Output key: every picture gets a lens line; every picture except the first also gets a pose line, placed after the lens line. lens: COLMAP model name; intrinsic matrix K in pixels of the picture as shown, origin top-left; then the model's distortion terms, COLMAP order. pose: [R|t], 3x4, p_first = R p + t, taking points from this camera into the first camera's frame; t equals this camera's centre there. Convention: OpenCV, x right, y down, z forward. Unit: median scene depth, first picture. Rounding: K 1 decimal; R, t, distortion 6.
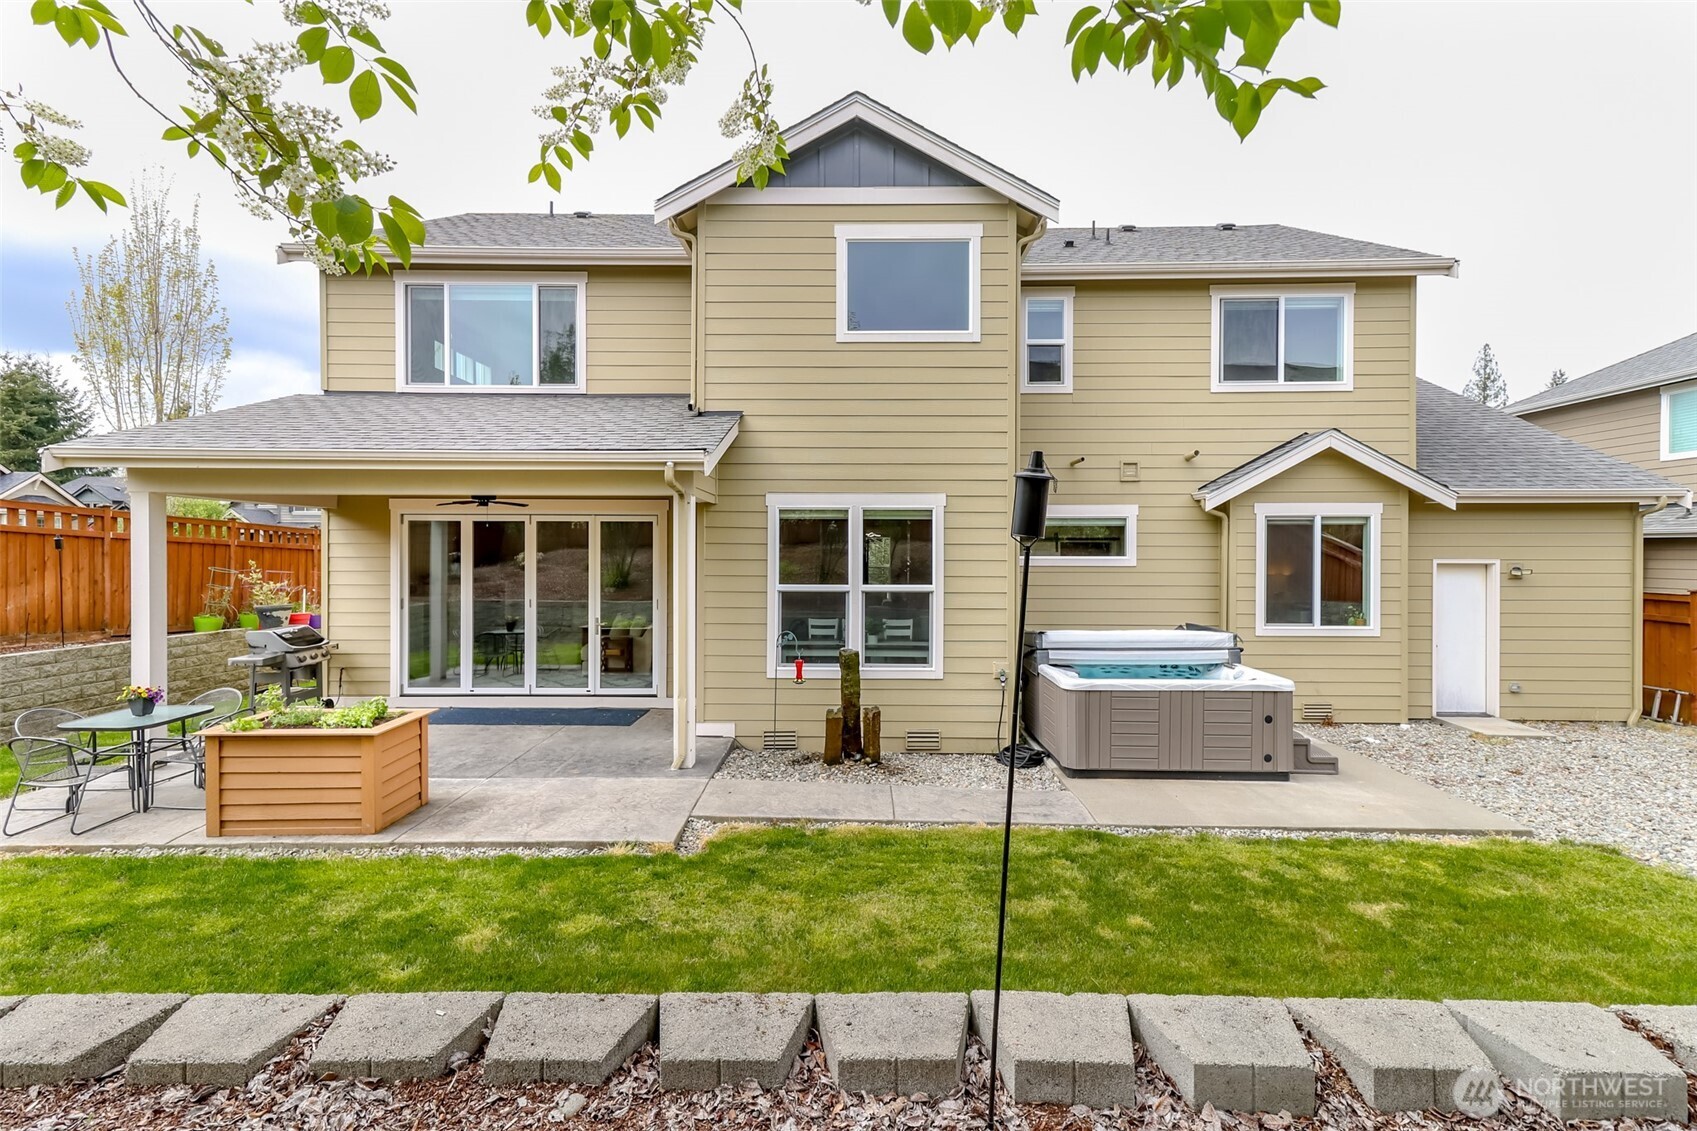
lens RADIAL K [[777.2, 0, 838.0], [0, 777.2, 560.3], [0, 0, 1]] dist [0.019256, -0.000046]
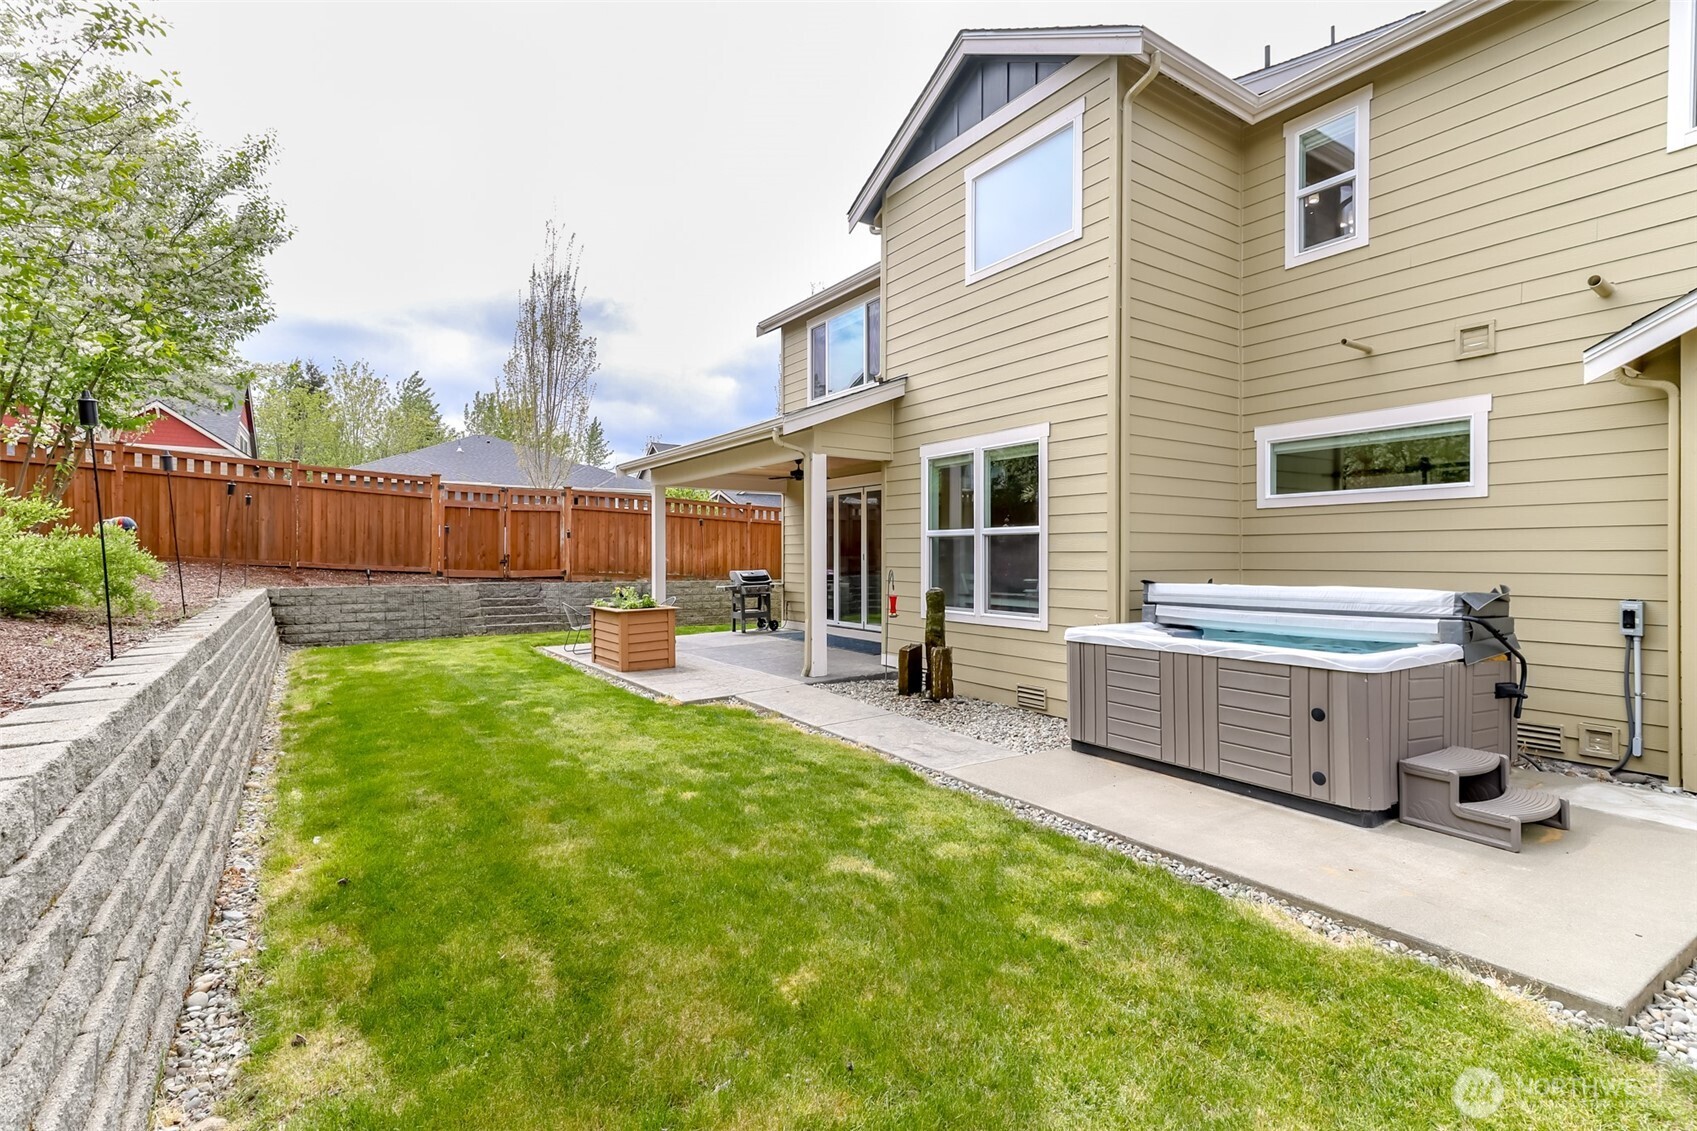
lens RADIAL K [[777.2, 0, 837.5], [0, 777.2, 561.3], [0, 0, 1]] dist [0.019256, -0.000046]
pose [[0.568602, 0.003095, -0.822607, 0.730424], [-0.007376, 0.999972, -0.001337, 0.075620], [0.822580, 0.006828, 0.568609, 0.296879]]
